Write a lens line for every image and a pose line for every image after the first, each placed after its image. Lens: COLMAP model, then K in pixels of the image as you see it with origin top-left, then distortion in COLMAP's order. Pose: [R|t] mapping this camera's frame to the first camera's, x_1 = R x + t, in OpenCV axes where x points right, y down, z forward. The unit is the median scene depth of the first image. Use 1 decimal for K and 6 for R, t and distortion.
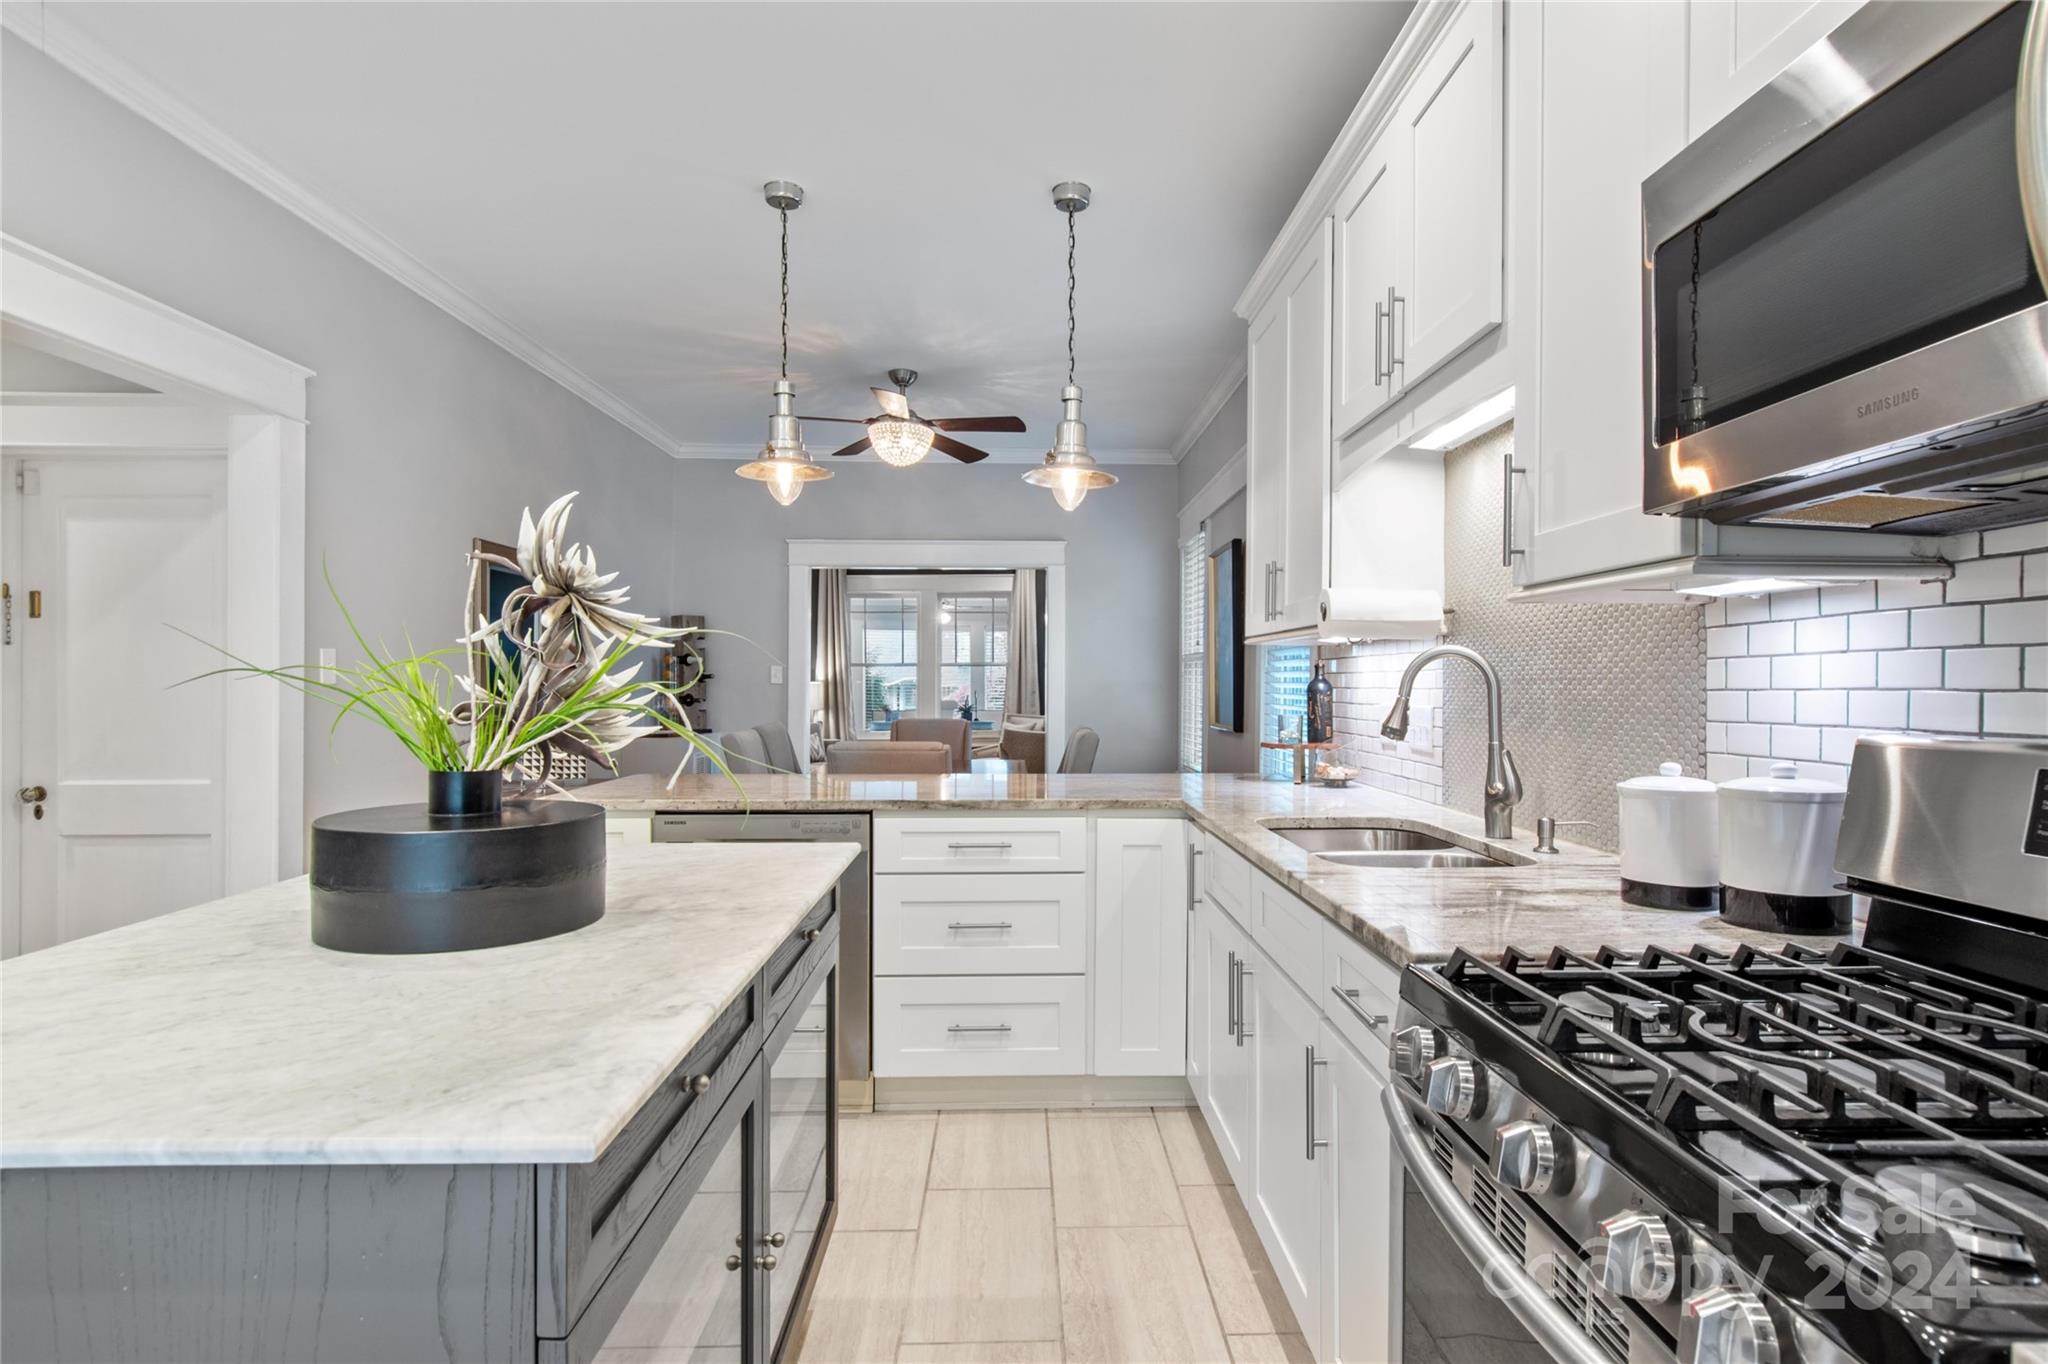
lens RADIAL K [[1106.2, 0, 1024.2], [0, 1106.2, 682.5], [0, 0, 1]] dist [-0.001097, -0.000873]
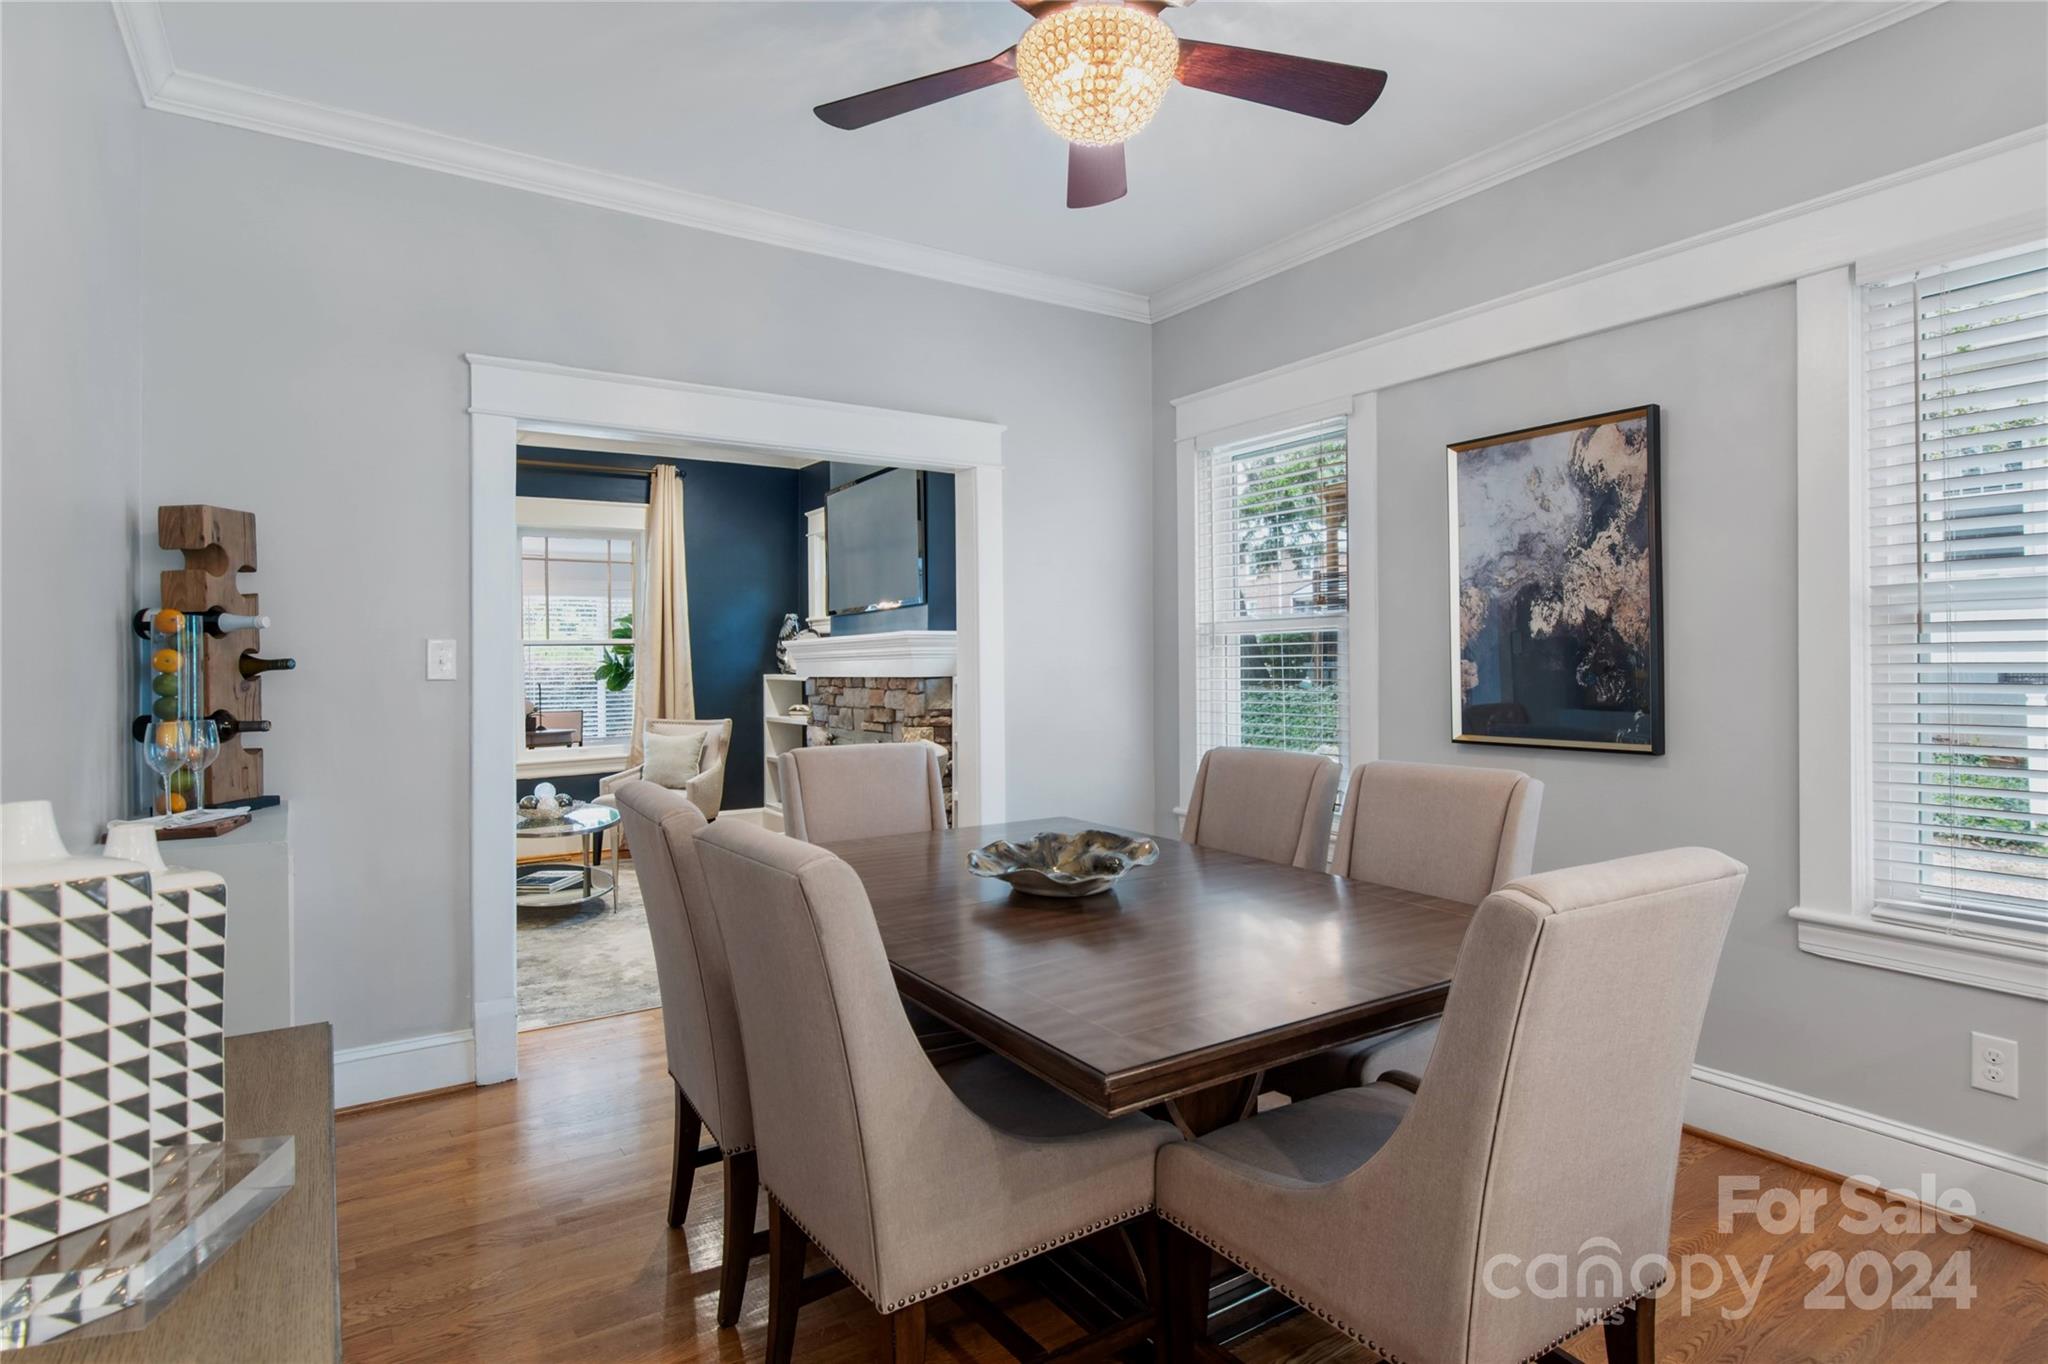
lens RADIAL K [[1106.2, 0, 1022.3], [0, 1106.2, 671.4], [0, 0, 1]] dist [-0.001097, -0.000873]
pose [[0.844929, -0.011471, 0.534756, -0.620326], [0.009116, 0.999934, 0.007046, -0.008082], [-0.534801, -0.001079, 0.844977, 1.191415]]
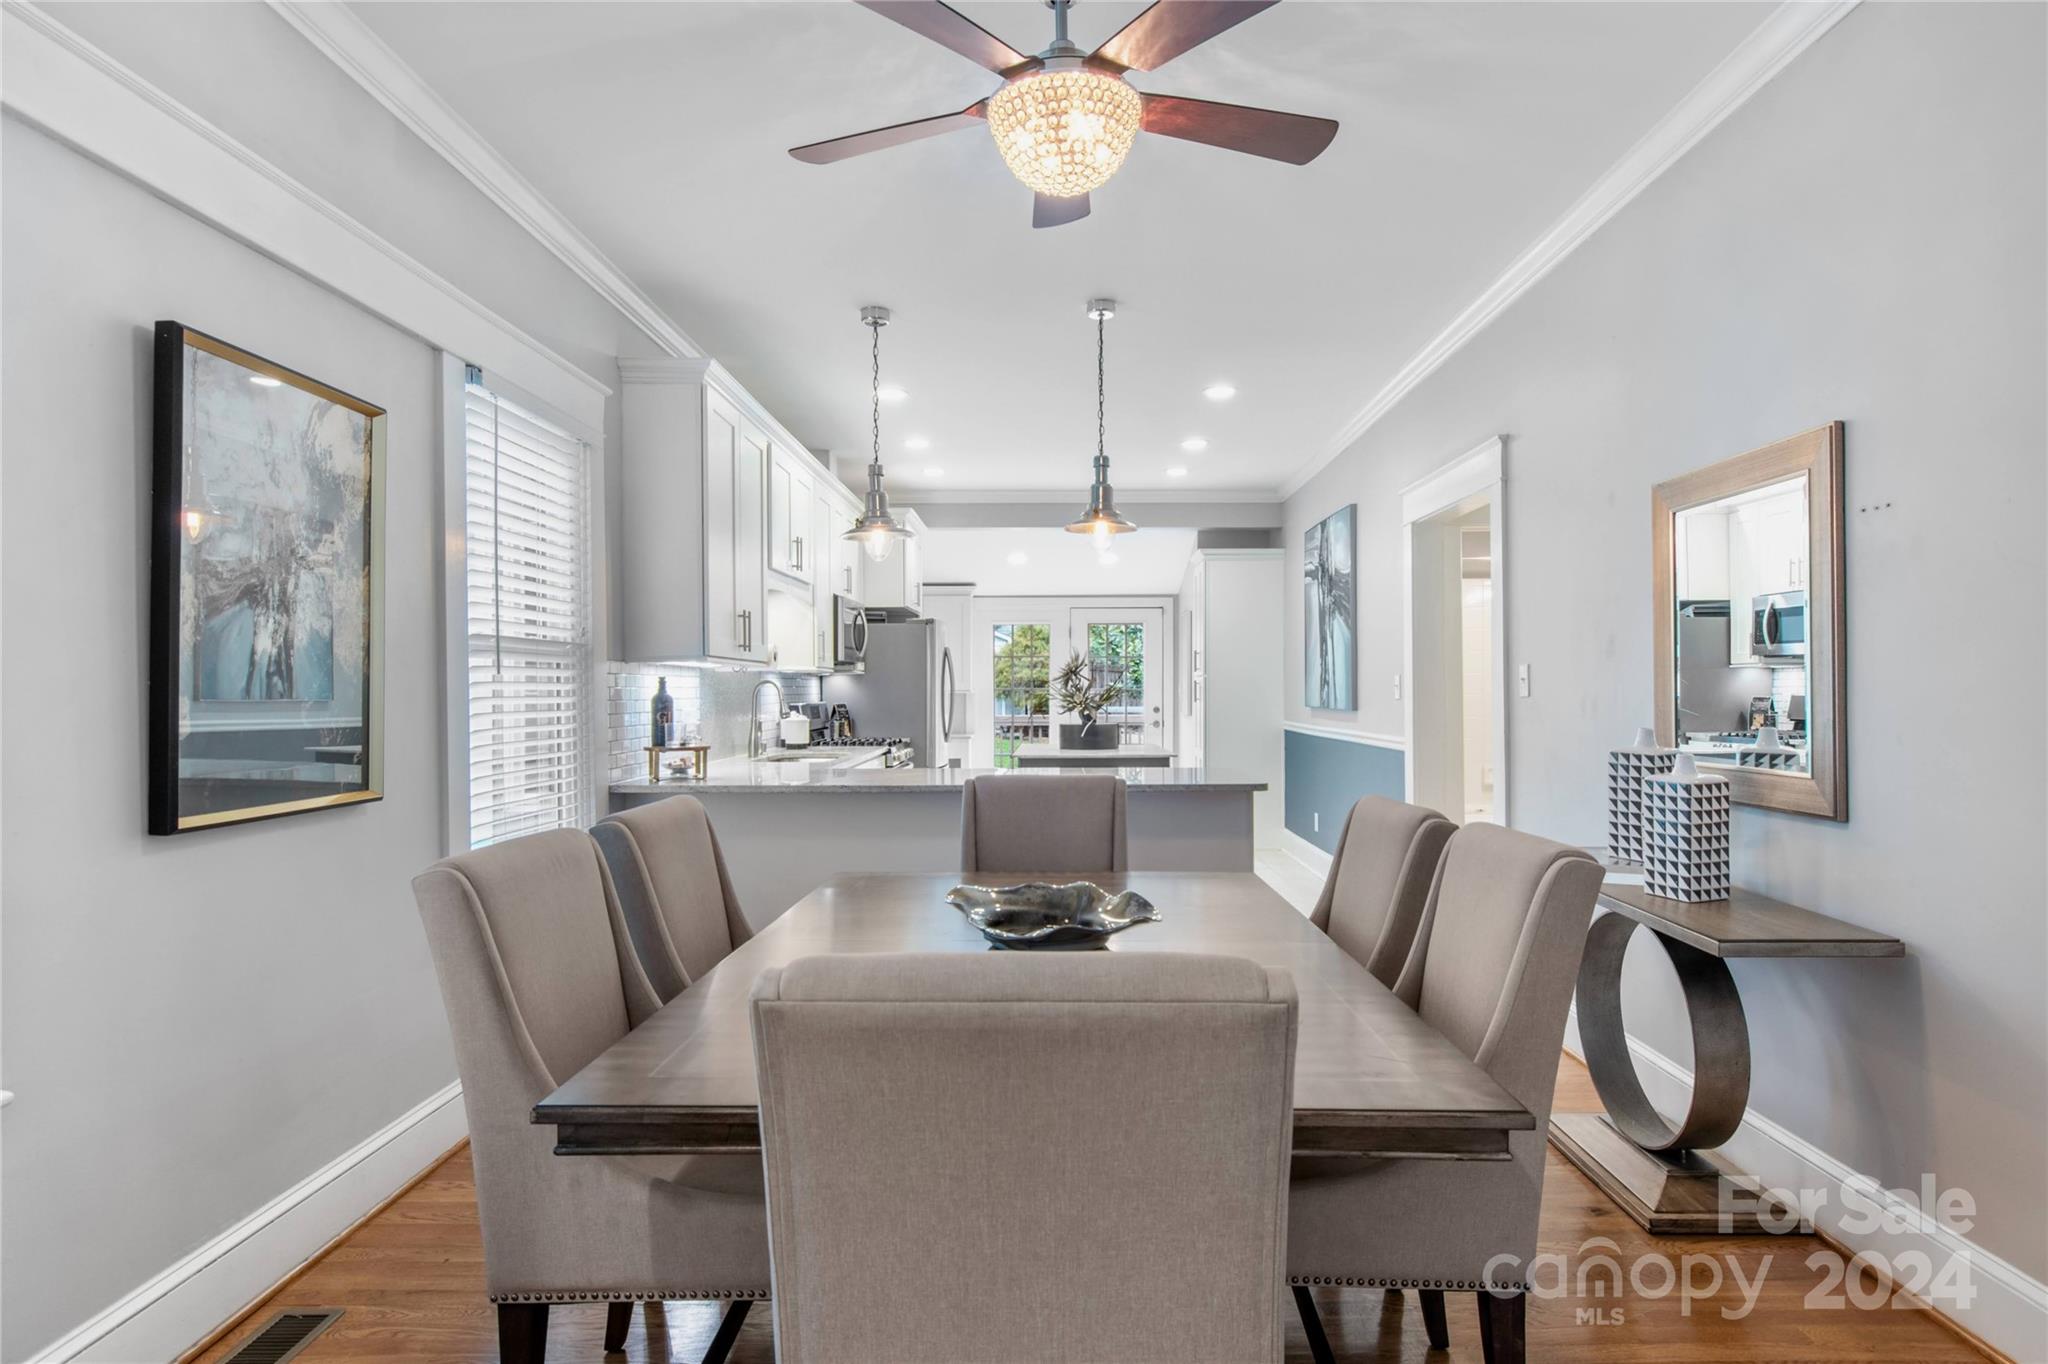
lens RADIAL K [[1106.2, 0, 1021.0], [0, 1106.2, 680.2], [0, 0, 1]] dist [-0.001097, -0.000873]
pose [[-0.998966, 0.000676, 0.045456, -0.214797], [0.000493, 0.999992, -0.004050, -0.012604], [-0.045458, -0.004023, -0.998958, 2.425139]]
